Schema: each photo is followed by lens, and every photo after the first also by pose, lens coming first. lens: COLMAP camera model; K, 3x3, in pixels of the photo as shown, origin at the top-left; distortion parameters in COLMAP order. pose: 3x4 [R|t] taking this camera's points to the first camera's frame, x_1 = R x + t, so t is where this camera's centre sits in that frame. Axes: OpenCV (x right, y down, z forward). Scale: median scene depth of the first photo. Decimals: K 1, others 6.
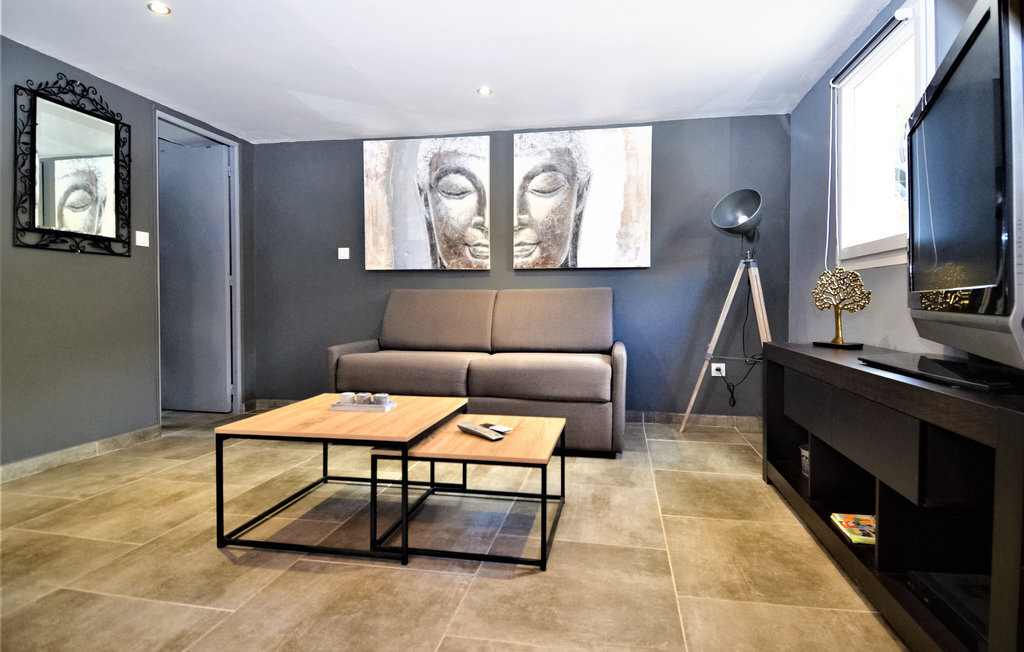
lens RADIAL K [[544.6, 0, 511.7], [0, 544.6, 305.1], [0, 0, 1]] dist [0.040590, -0.045064]
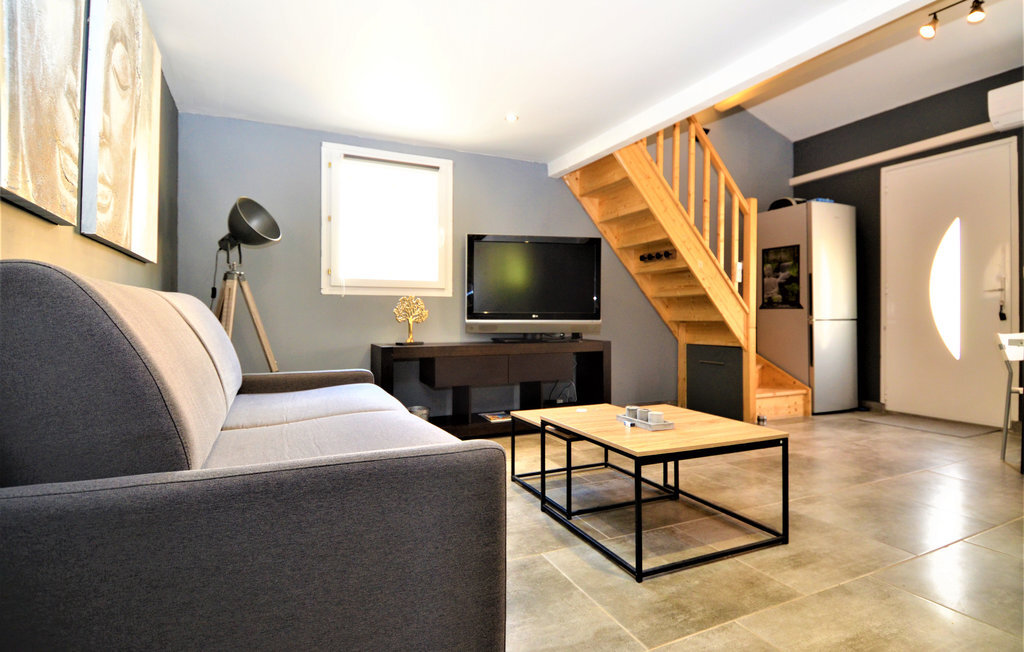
lens RADIAL K [[529.0, 0, 532.8], [0, 529.0, 310.6], [0, 0, 1]] dist [0.042386, -0.047607]
pose [[-0.608288, 0.008484, 0.793671, -0.517688], [0.002183, 0.999957, -0.009016, -0.005769], [-0.793713, -0.003752, -0.608281, 0.989642]]
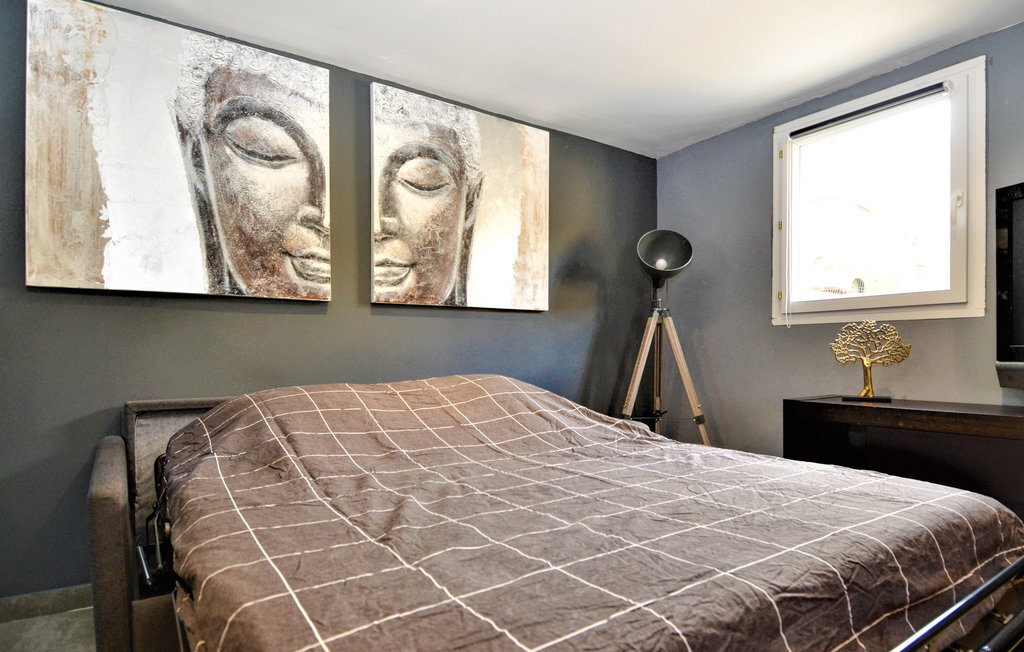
lens RADIAL K [[554.2, 0, 514.5], [0, 554.2, 357.3], [0, 0, 1]] dist [-0.002374, -0.001969]
pose [[0.684165, -0.011738, 0.729233, -0.344190], [0.007676, 0.999931, 0.008894, -0.009844], [-0.729287, -0.000488, 0.684208, 0.463100]]
